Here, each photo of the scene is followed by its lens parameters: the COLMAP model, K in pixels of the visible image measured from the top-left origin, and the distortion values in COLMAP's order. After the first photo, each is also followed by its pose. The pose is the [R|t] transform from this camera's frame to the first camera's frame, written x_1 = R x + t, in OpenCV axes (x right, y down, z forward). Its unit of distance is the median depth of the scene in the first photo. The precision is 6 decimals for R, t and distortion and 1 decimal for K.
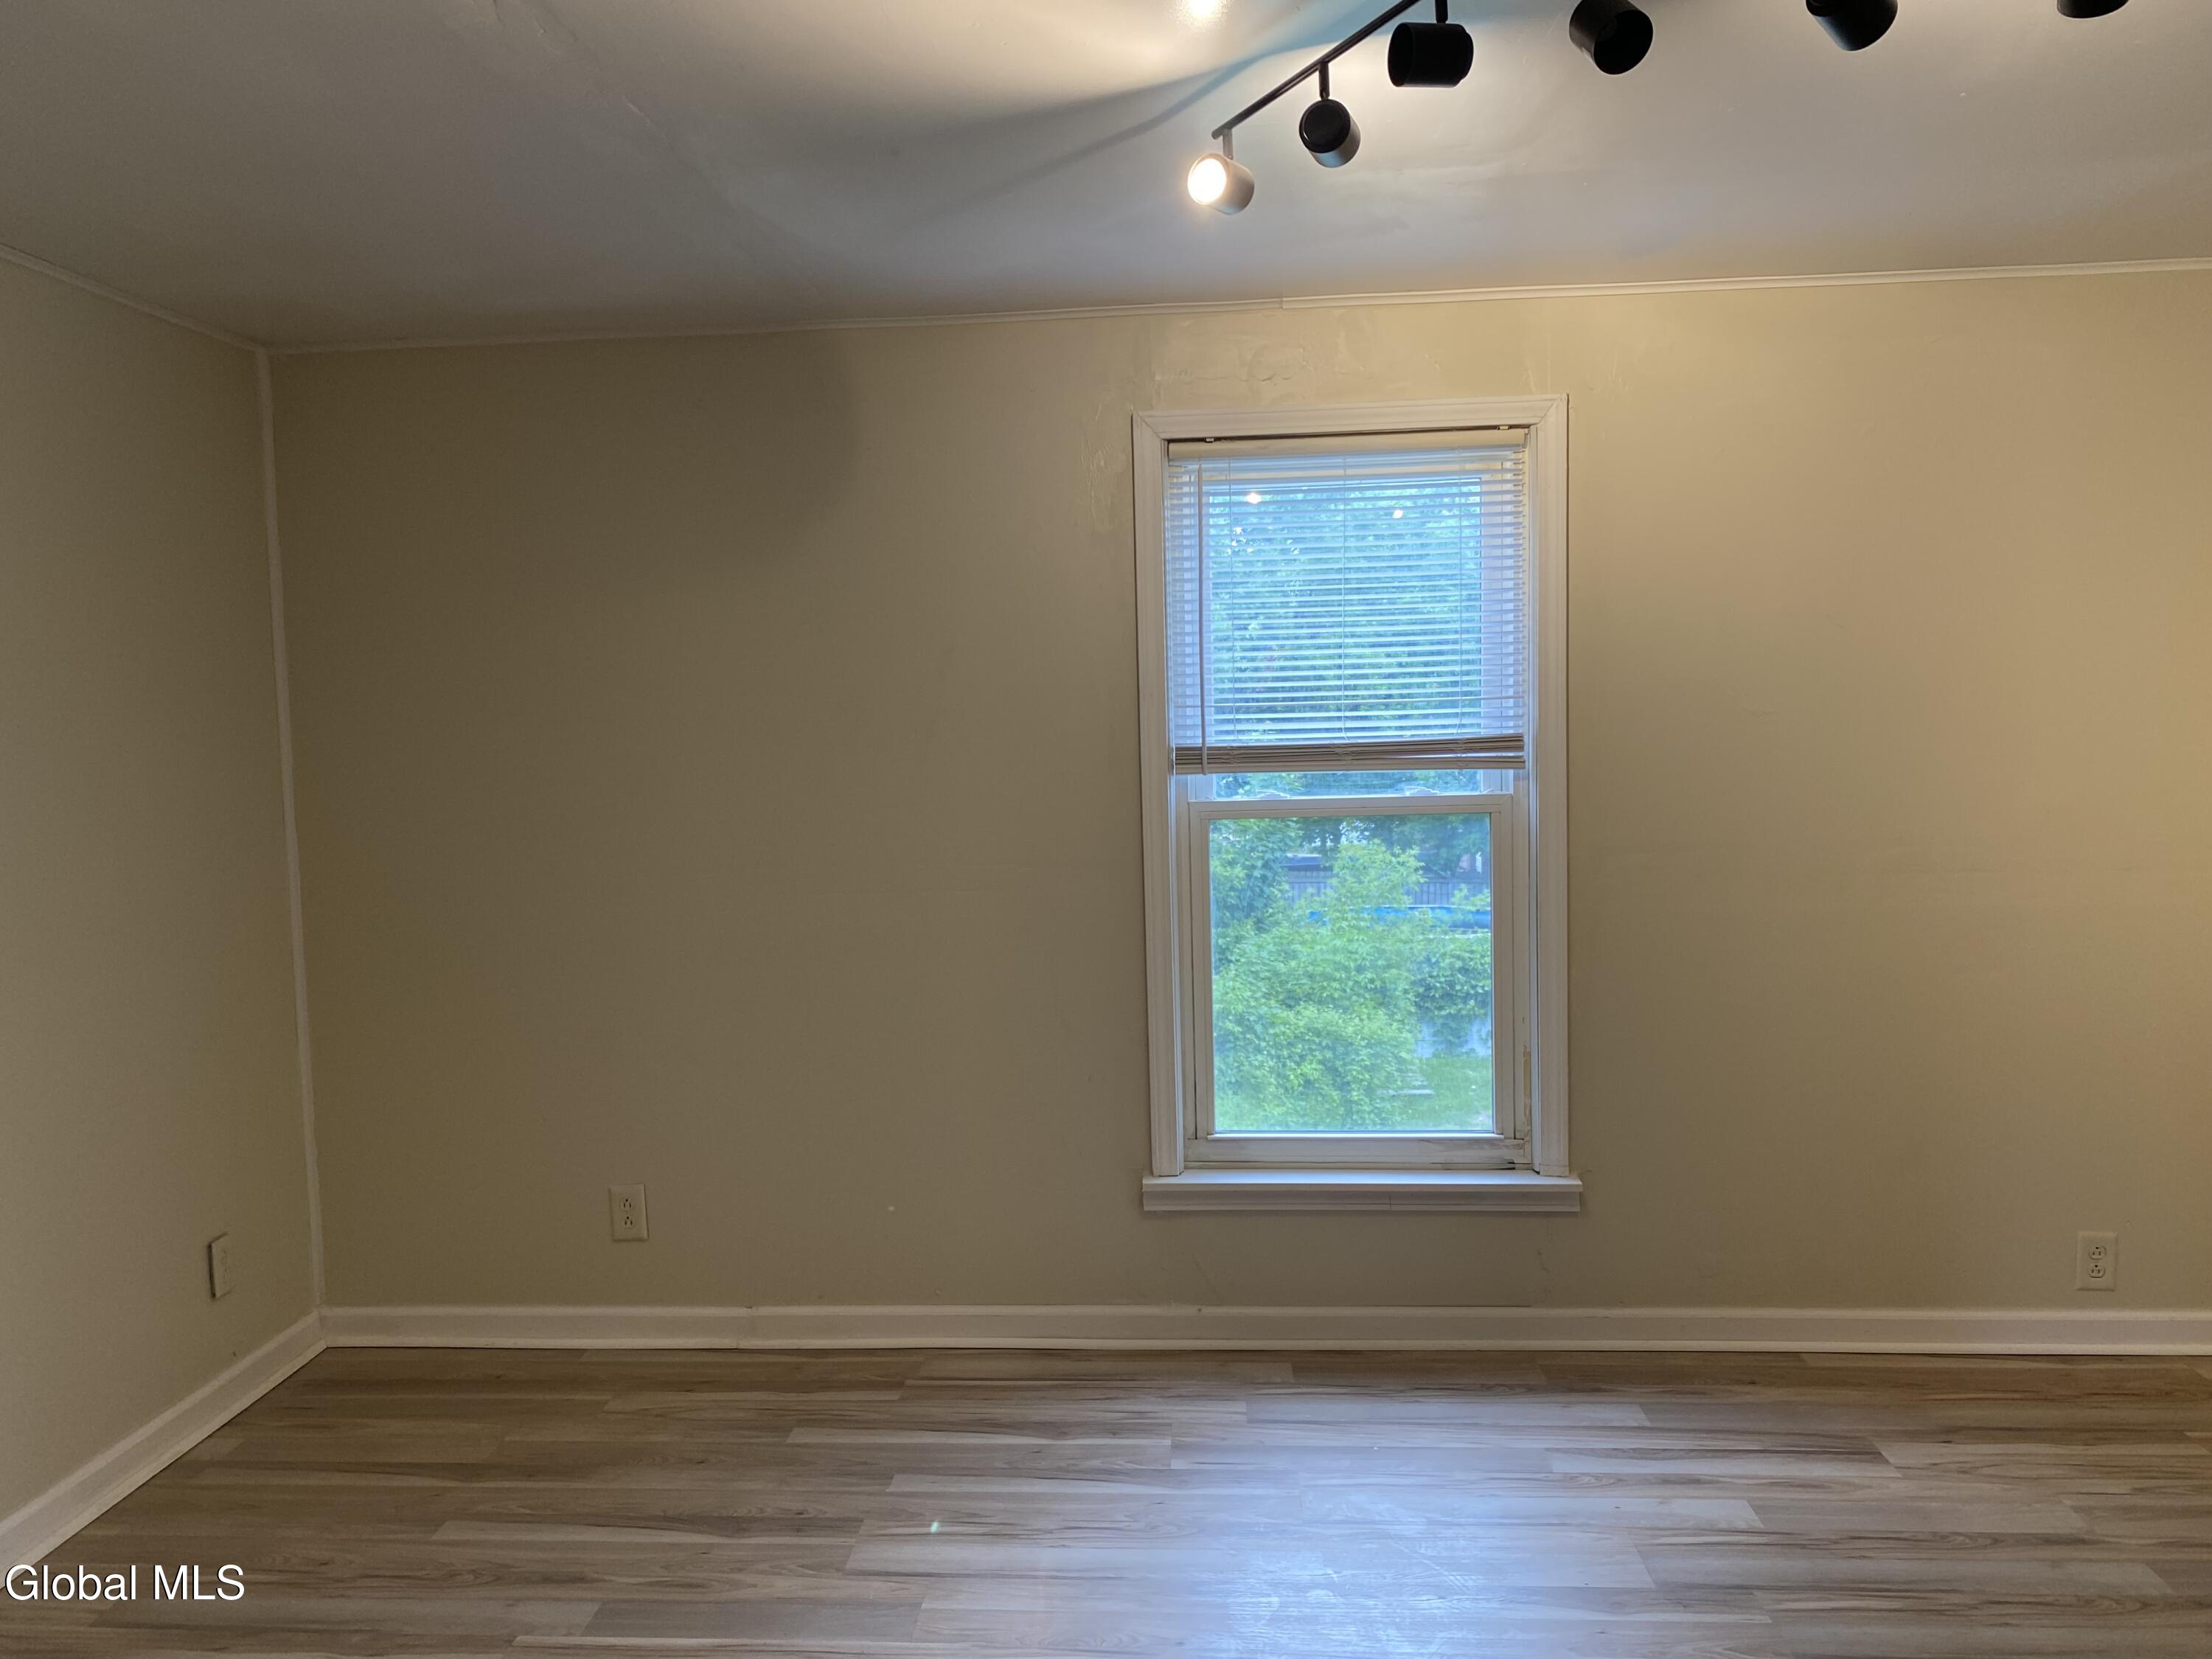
lens RADIAL K [[1685.0, 0, 1098.0], [0, 1685.0, 807.4], [0, 0, 1]] dist [0.023249, -0.028756]
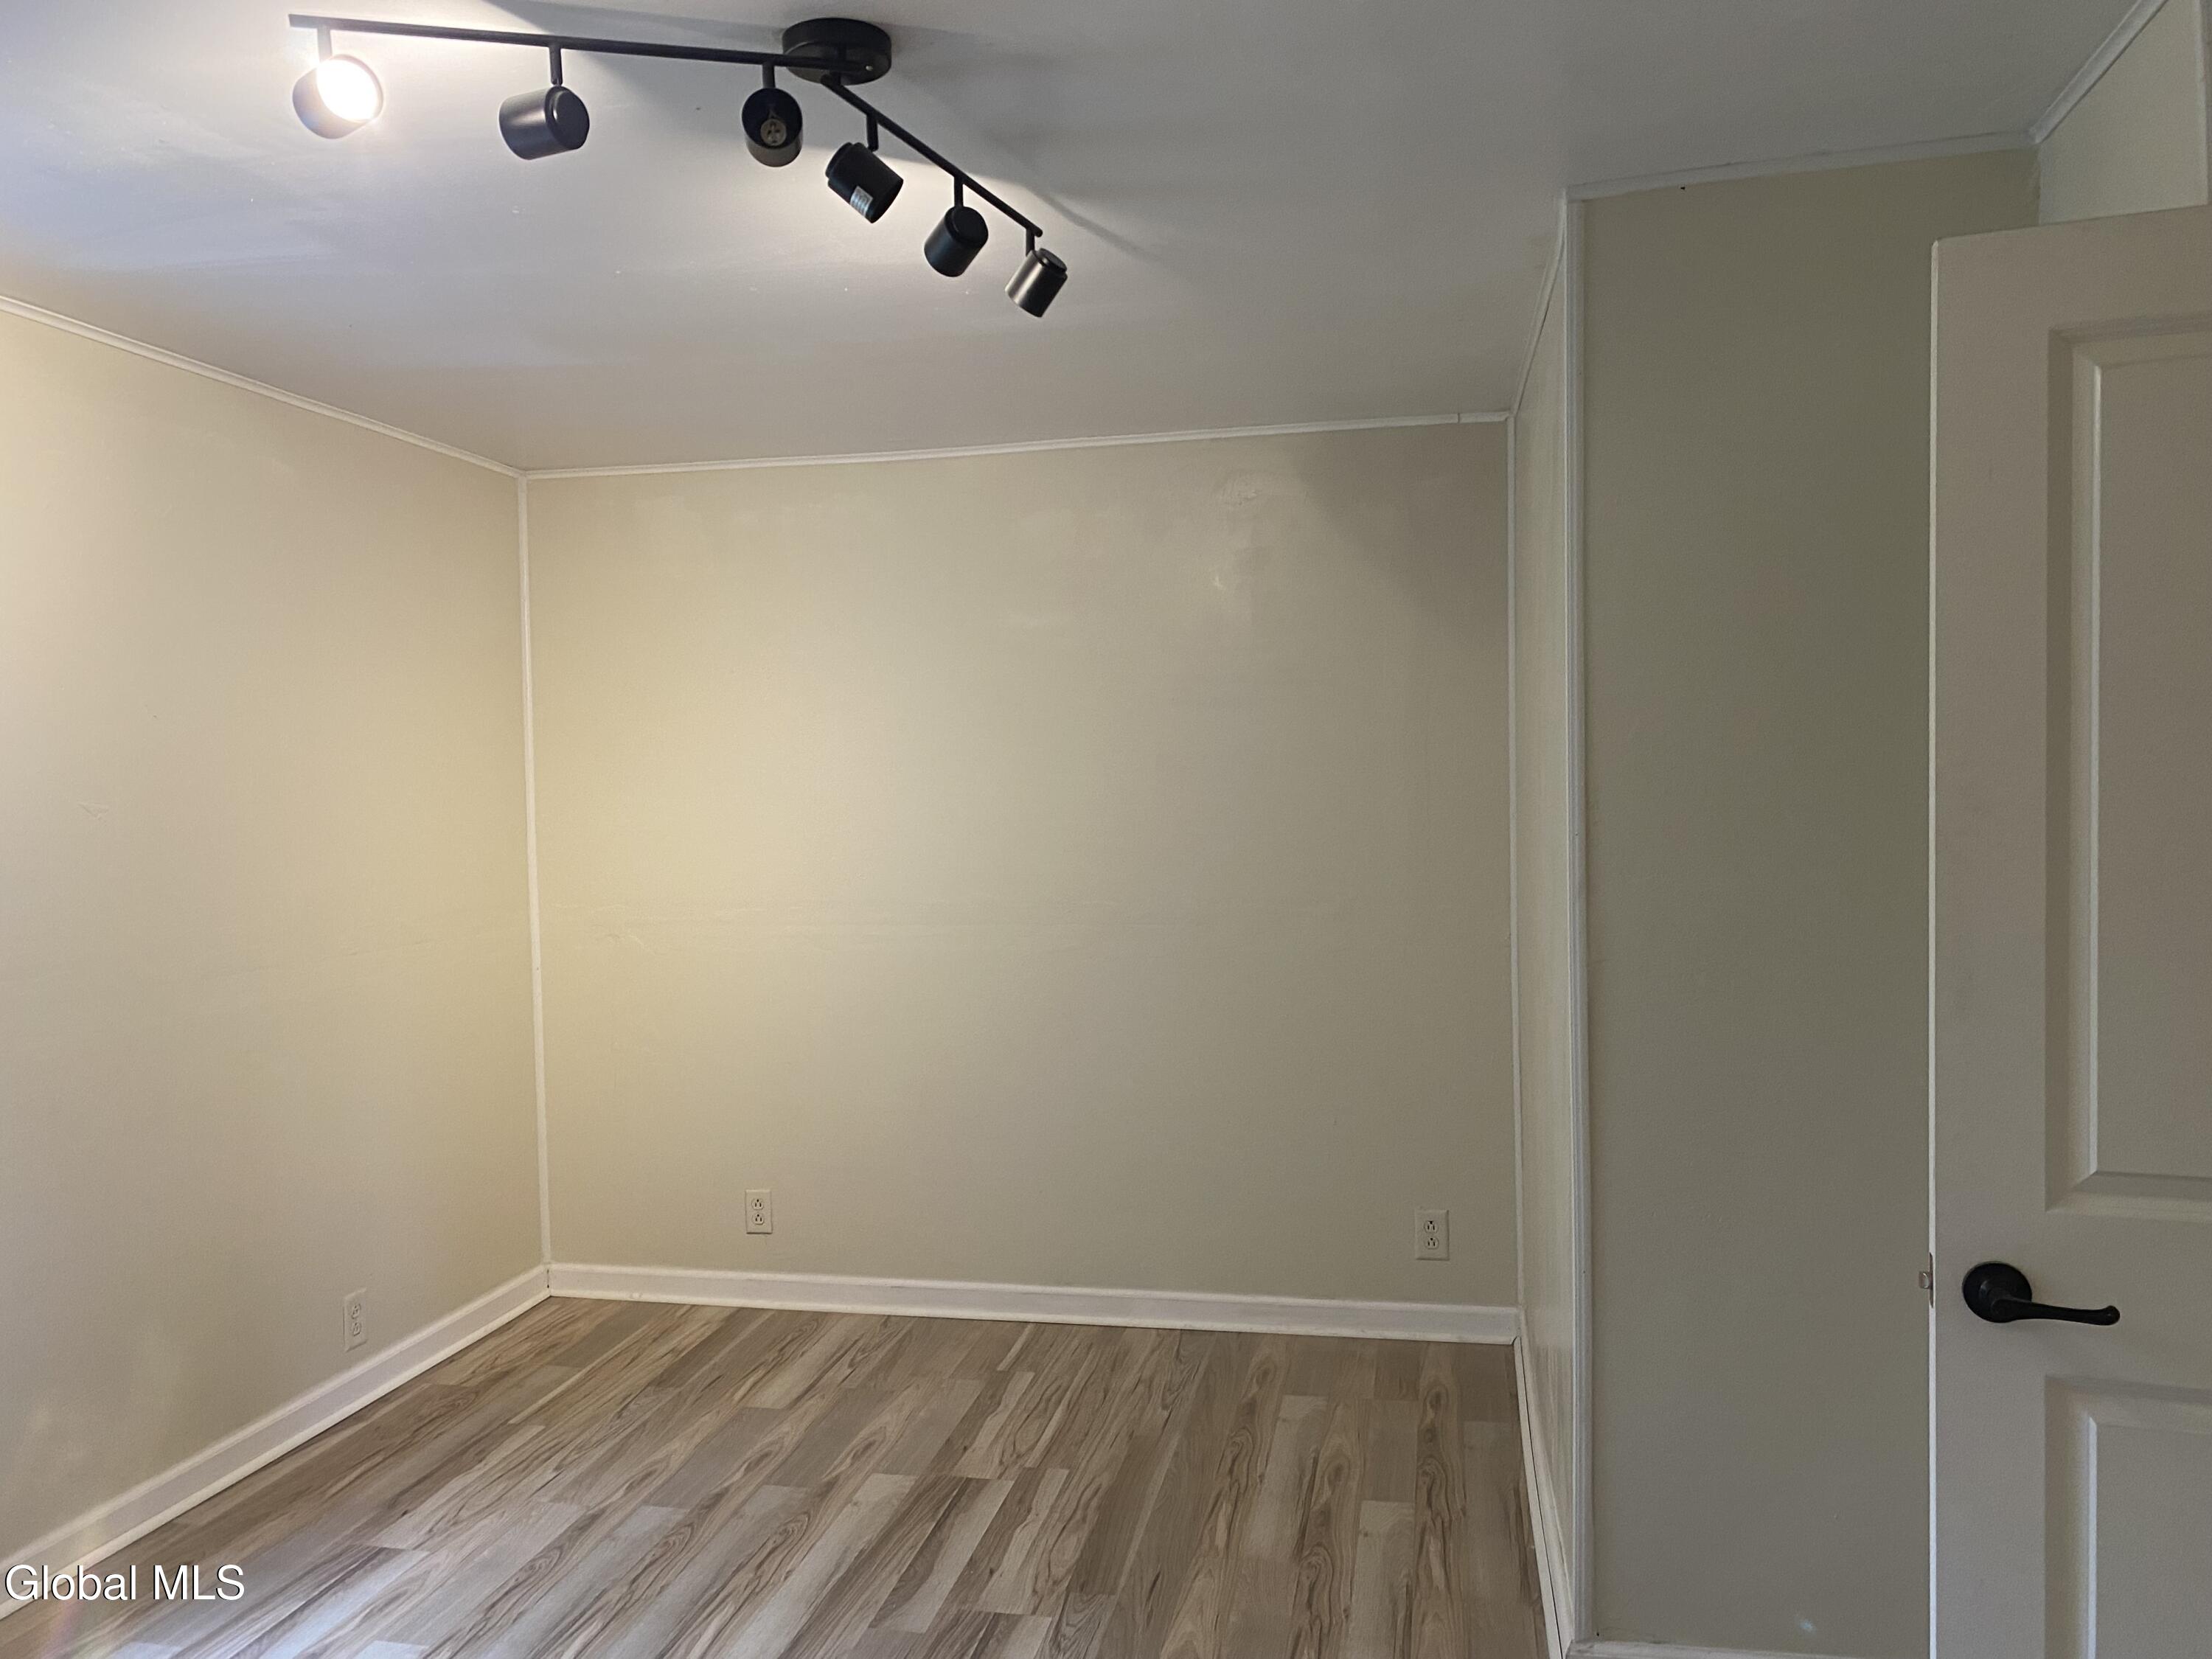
lens RADIAL K [[1685.0, 0, 1108.8], [0, 1685.0, 835.9], [0, 0, 1]] dist [0.023249, -0.028756]
pose [[0.113384, -0.010104, 0.993500, -0.485846], [0.063846, 0.997956, 0.002863, -0.011182], [-0.991498, 0.063107, 0.113797, 0.453277]]
